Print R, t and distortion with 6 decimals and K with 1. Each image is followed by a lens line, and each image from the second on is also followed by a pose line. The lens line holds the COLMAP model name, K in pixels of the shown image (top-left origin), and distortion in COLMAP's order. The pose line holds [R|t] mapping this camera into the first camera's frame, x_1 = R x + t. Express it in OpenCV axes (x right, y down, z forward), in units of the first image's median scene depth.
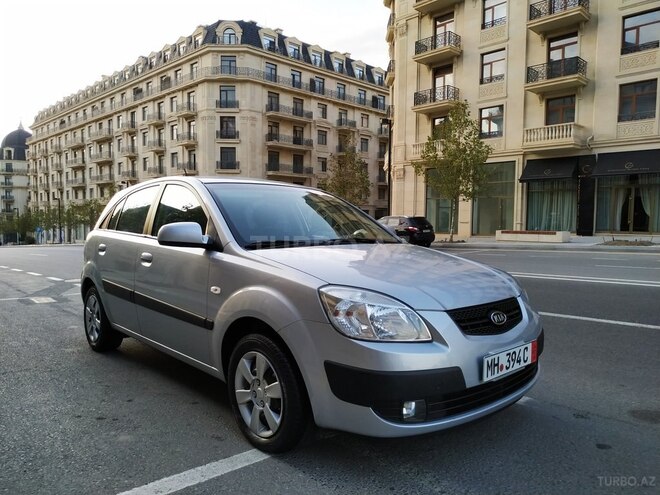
lens RADIAL K [[455.7, 0, 326.0], [0, 455.7, 247.6], [0, 0, 1]] dist [0.010082, 0.003121]
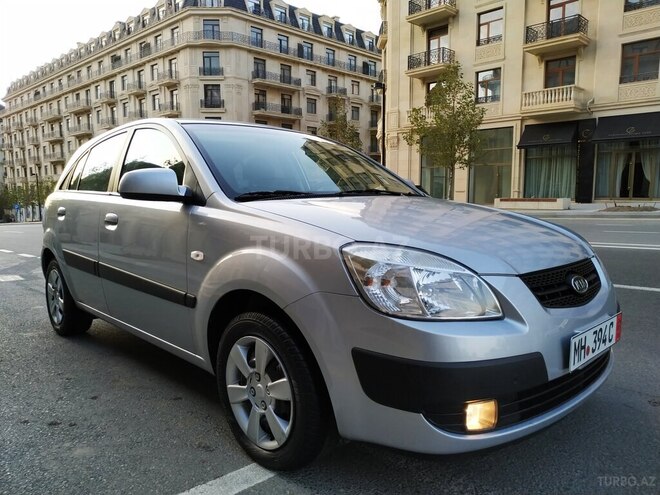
lens RADIAL K [[474.0, 0, 330.0], [0, 474.0, 244.9], [0, 0, 1]] dist [-0.002074, -0.000678]
pose [[0.999578, -0.017436, 0.023250, -0.043126], [0.016158, 0.998407, 0.054063, 0.039300], [-0.024155, -0.053664, 0.998267, 0.228126]]
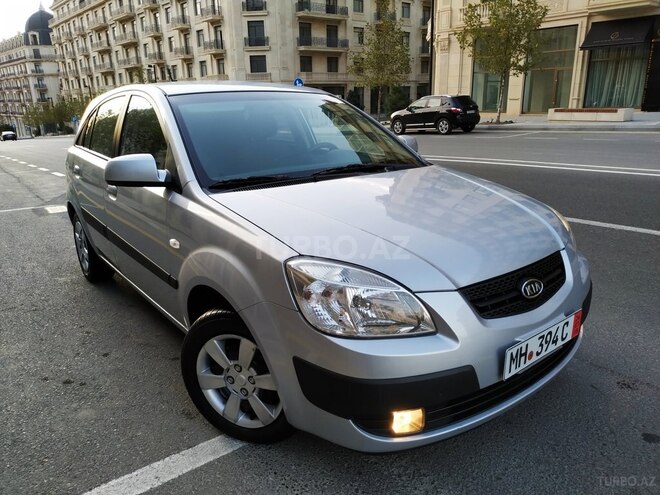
lens RADIAL K [[469.5, 0, 325.3], [0, 469.5, 247.2], [0, 0, 1]] dist [-0.003809, -0.001985]
pose [[0.996918, -0.008539, -0.077981, 0.094342], [0.026613, 0.971920, 0.233800, -0.094821], [0.073795, -0.235155, 0.969152, 0.231277]]
